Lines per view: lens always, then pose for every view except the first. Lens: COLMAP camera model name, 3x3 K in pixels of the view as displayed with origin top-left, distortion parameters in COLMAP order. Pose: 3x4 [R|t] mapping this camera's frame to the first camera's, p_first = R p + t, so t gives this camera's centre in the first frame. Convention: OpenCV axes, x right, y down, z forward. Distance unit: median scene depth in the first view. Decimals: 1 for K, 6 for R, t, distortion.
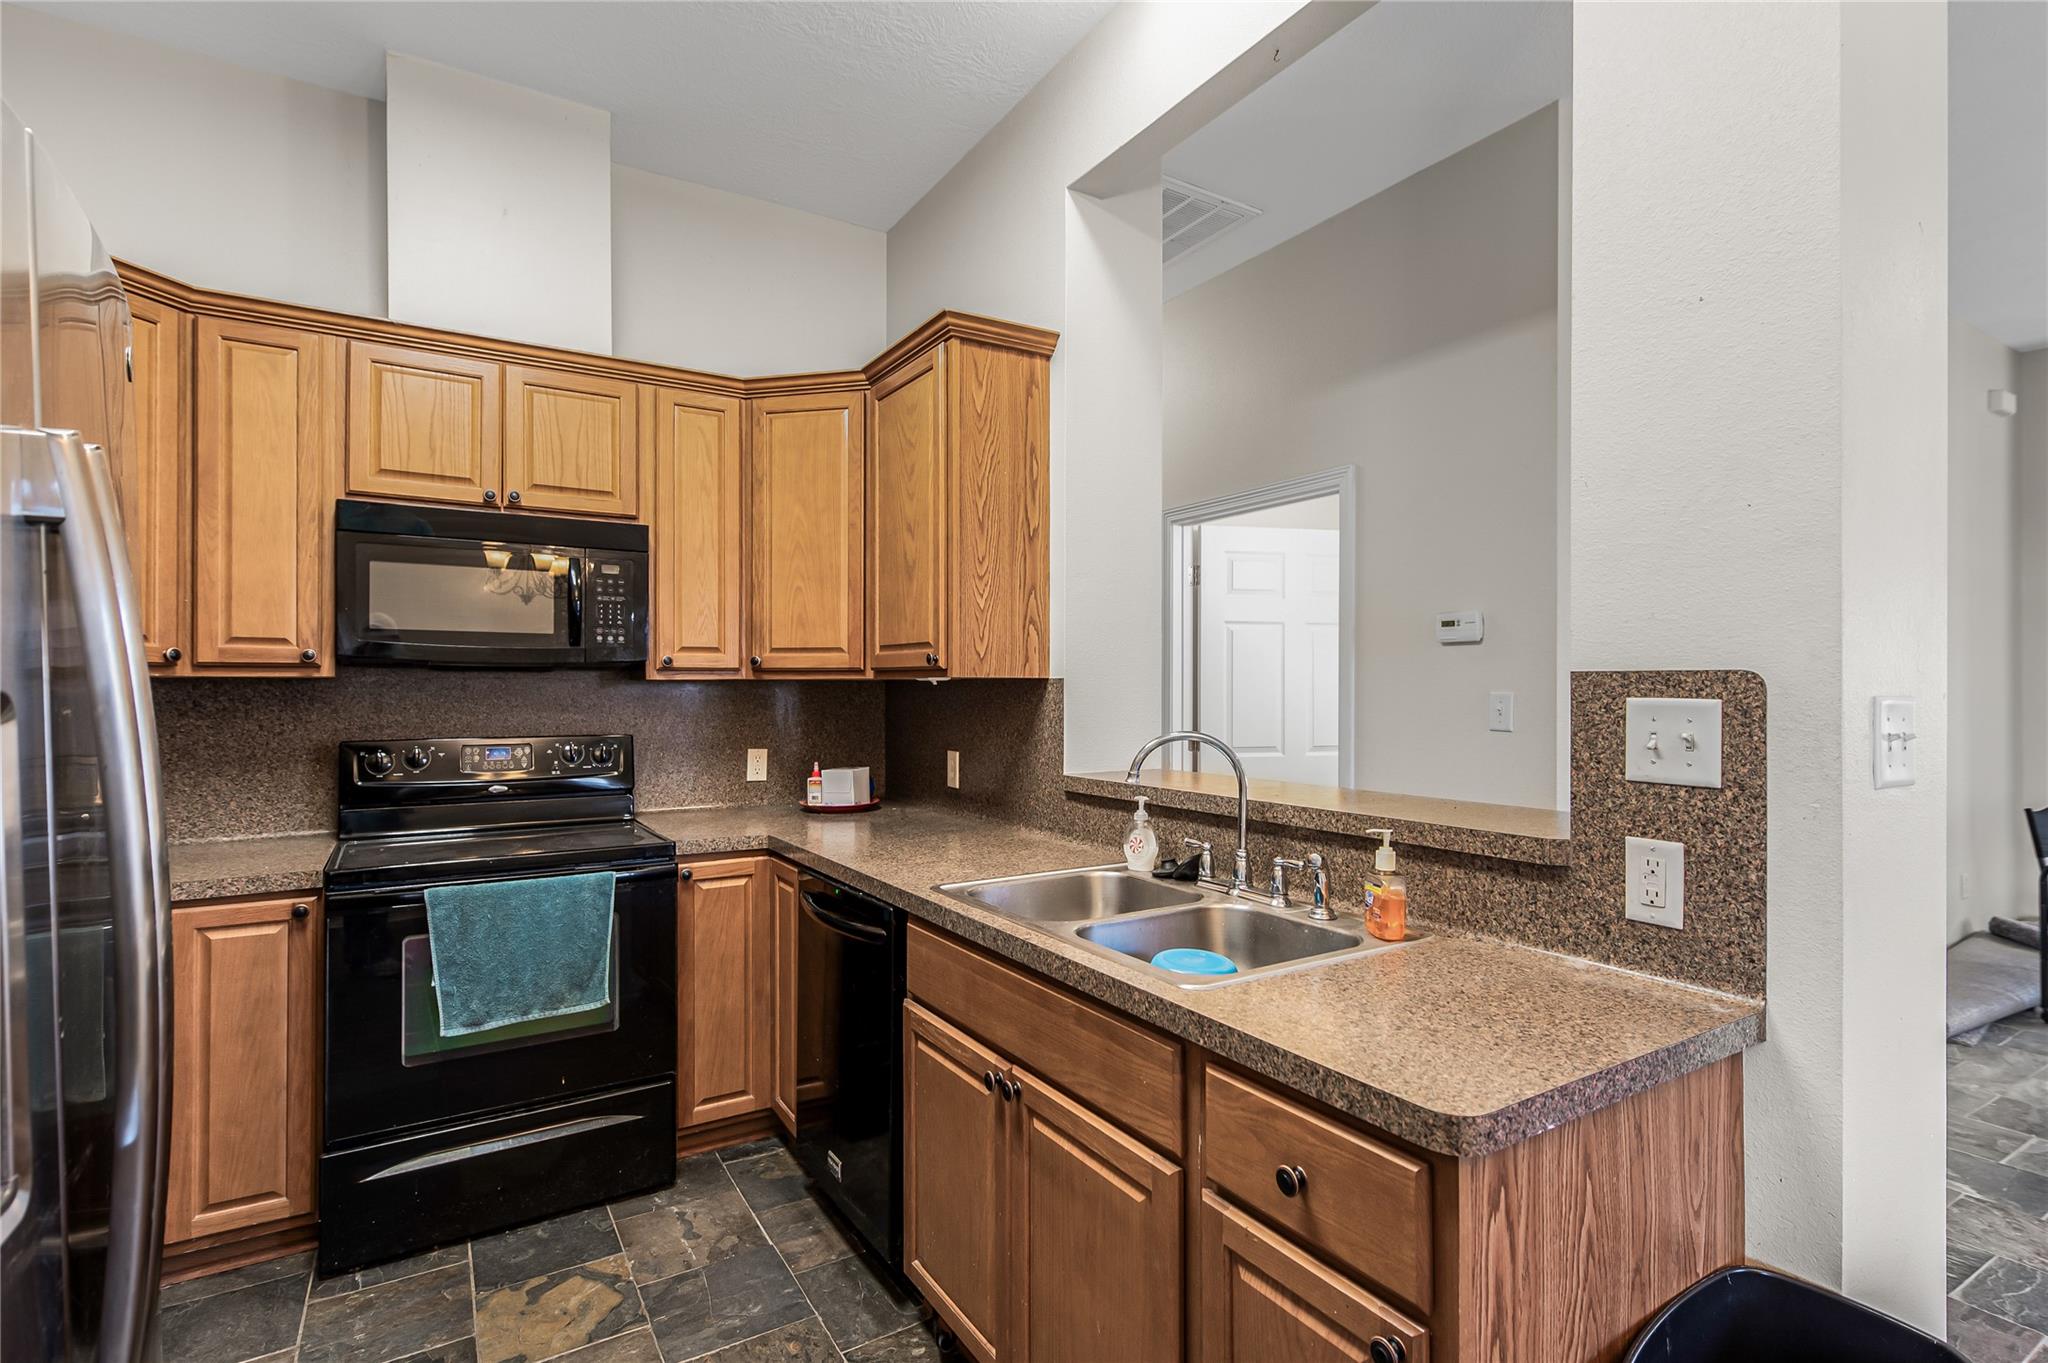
lens RADIAL K [[986.7, 0, 1029.4], [0, 986.7, 688.0], [0, 0, 1]] dist [0.003918, -0.000263]
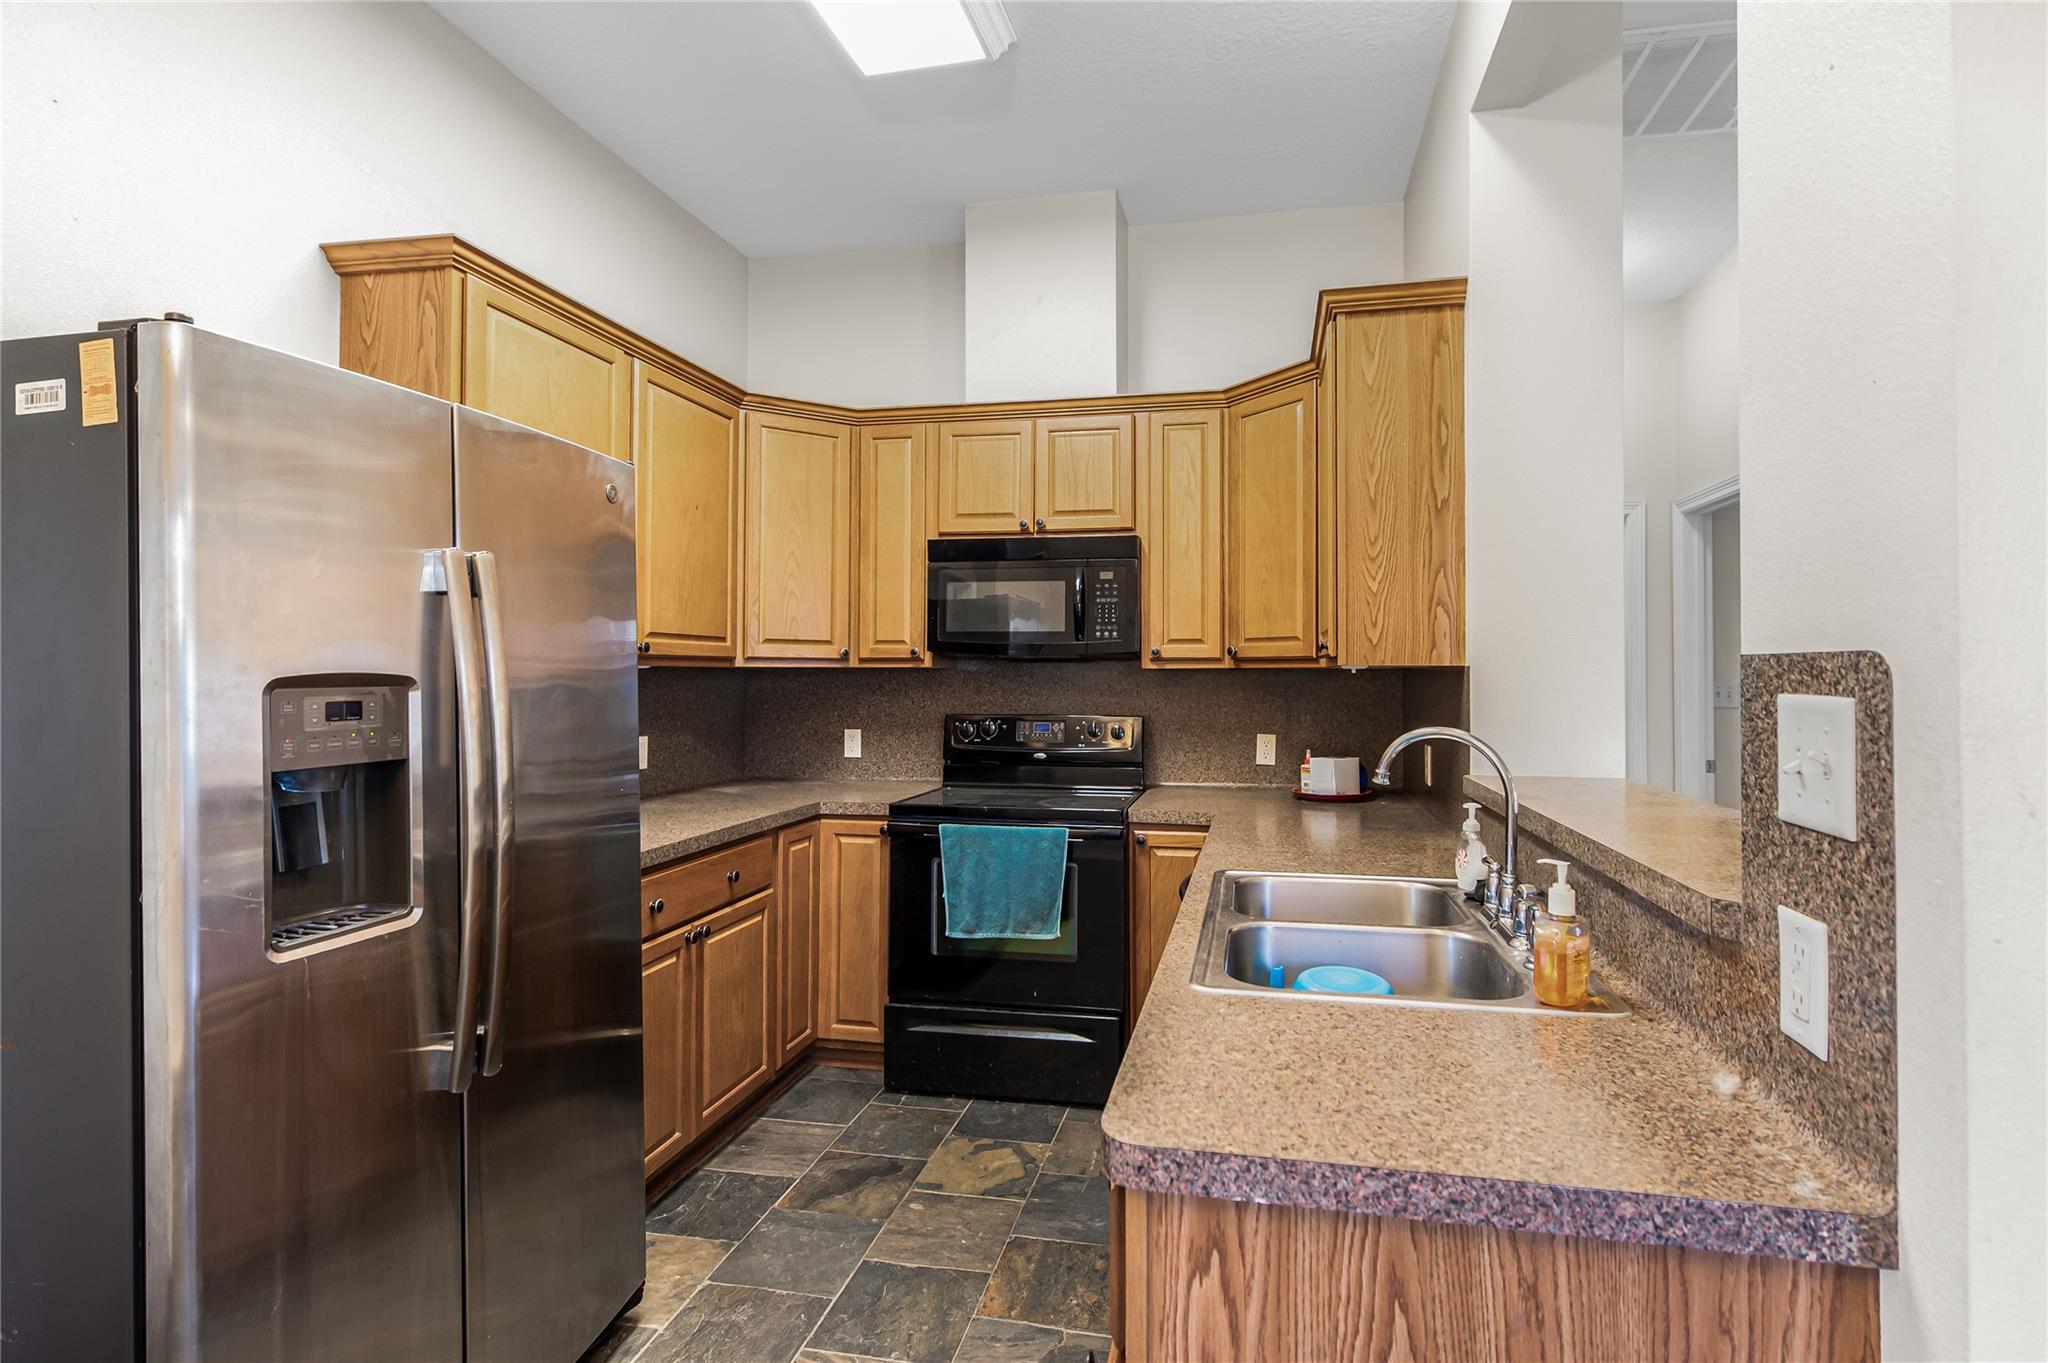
lens RADIAL K [[996.1, 0, 1053.0], [0, 996.1, 660.6], [0, 0, 1]] dist [0.003729, -0.000771]
pose [[0.726796, -0.008062, -0.686806, 0.381007], [-0.002453, 0.999894, -0.014333, -0.000851], [0.686849, 0.012102, 0.726700, 0.099544]]
